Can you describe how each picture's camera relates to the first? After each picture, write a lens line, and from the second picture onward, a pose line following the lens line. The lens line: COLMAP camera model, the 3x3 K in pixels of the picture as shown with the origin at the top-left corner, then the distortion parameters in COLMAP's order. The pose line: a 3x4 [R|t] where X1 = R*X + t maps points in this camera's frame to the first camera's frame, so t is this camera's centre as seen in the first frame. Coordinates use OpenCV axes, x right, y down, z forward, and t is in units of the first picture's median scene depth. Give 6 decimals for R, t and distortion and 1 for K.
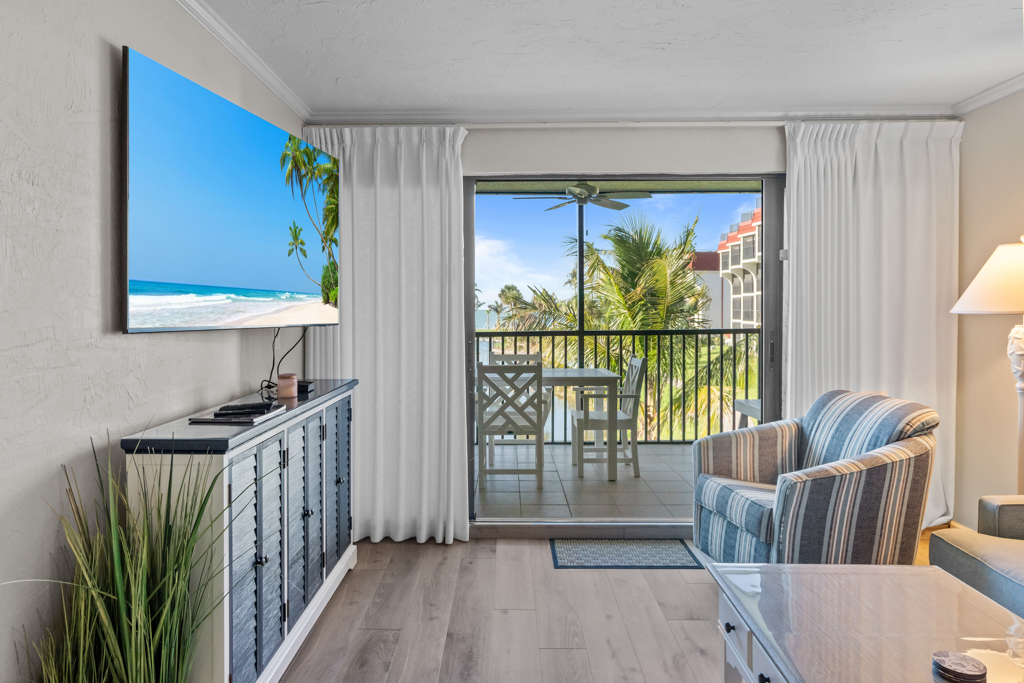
lens RADIAL K [[678.8, 0, 504.8], [0, 678.8, 338.7], [0, 0, 1]] dist [-0.009742, -0.000572]
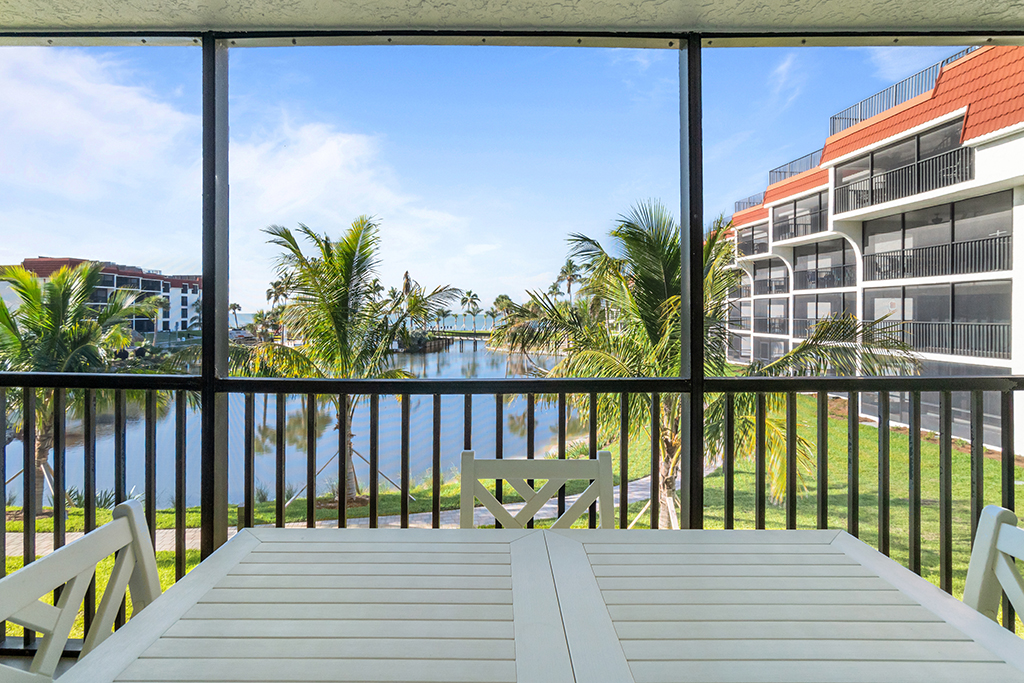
lens RADIAL K [[525.4, 0, 504.2], [0, 525.4, 314.1], [0, 0, 1]] dist [-0.010360, 0.006528]
pose [[0.999939, 0.004459, 0.010118, -0.005373], [-0.004015, 0.999047, -0.043451, -0.061390], [-0.010302, 0.043408, 0.999004, 1.155768]]
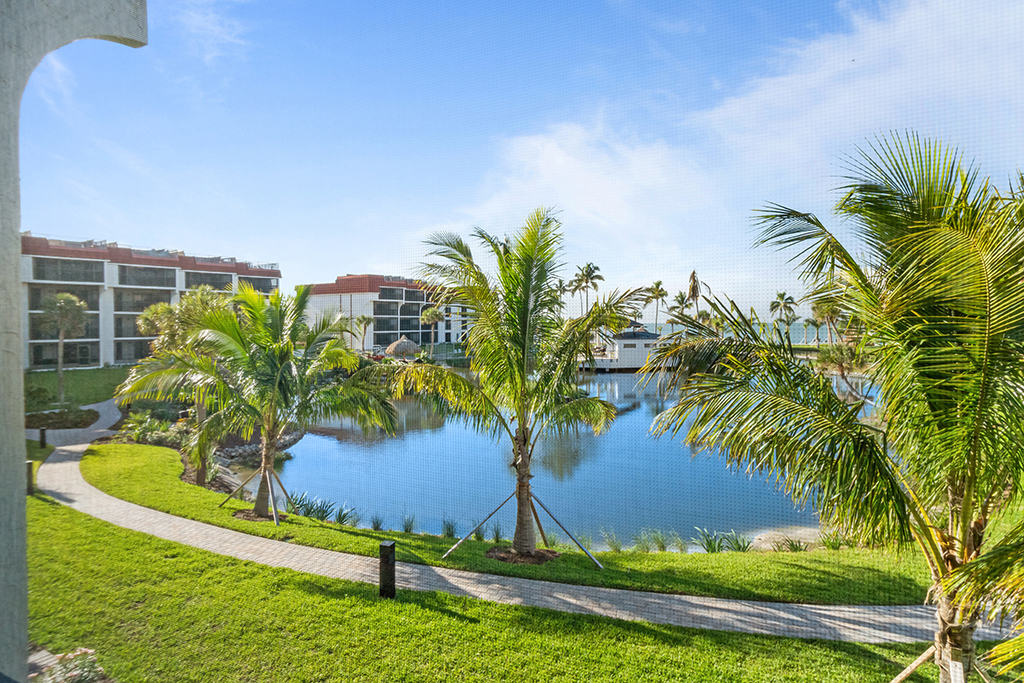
lens RADIAL K [[613.3, 0, 495.8], [0, 613.3, 335.0], [0, 0, 1]] dist [0.000899, 0.002336]
pose [[0.871983, 0.006881, -0.489487, 0.503540], [-0.018305, 0.999660, -0.018556, -0.115497], [0.489193, 0.025141, 0.871813, 1.600186]]
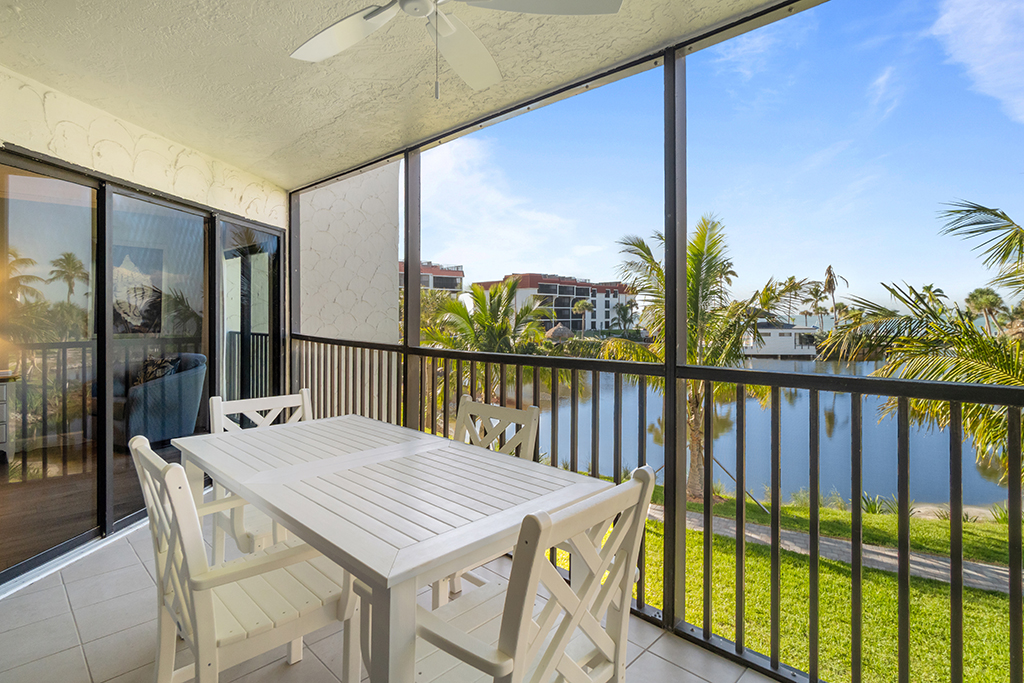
lens RADIAL K [[510.3, 0, 485.8], [0, 510.3, 311.2], [0, 0, 1]] dist [0.001958, 0.002542]
pose [[0.707199, -0.001789, -0.707012, 0.439160], [-0.033657, 0.998778, -0.036193, -0.052492], [0.706213, 0.049392, 0.706275, 1.143435]]
